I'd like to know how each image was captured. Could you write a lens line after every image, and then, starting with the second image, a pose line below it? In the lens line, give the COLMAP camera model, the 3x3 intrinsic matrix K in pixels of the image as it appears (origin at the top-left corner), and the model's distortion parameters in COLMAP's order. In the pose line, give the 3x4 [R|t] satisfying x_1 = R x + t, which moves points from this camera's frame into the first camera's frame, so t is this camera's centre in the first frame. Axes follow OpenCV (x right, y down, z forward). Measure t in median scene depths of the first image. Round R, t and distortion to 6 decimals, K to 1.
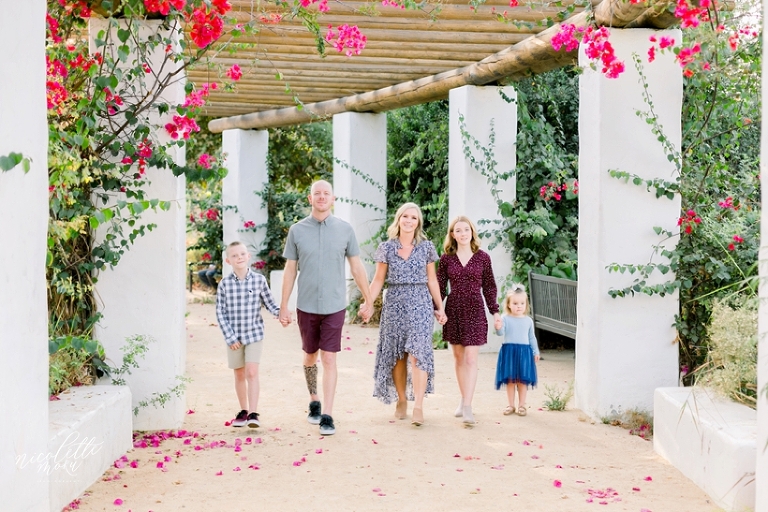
lens RADIAL K [[1200.9, 0, 386.5], [0, 1200.9, 240.4], [0, 0, 1]] dist [-0.002675, -0.015565]
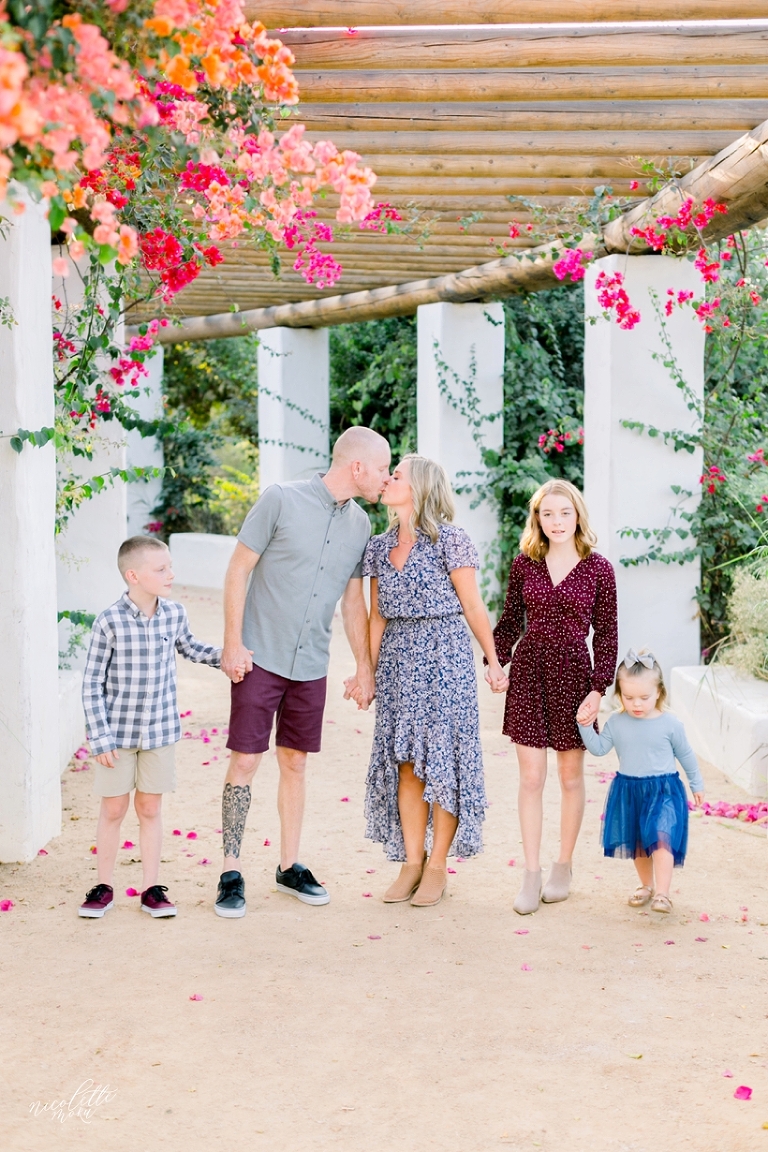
lens RADIAL K [[1801.3, 0, 384.0], [0, 1801.3, 576.0], [0, 0, 1]] dist [-0.002675, -0.015565]
pose [[0.998269, -0.007015, 0.058391, -0.044304], [0.004014, 0.998672, 0.051357, -0.009620], [-0.058674, -0.051034, 0.996972, -0.208146]]
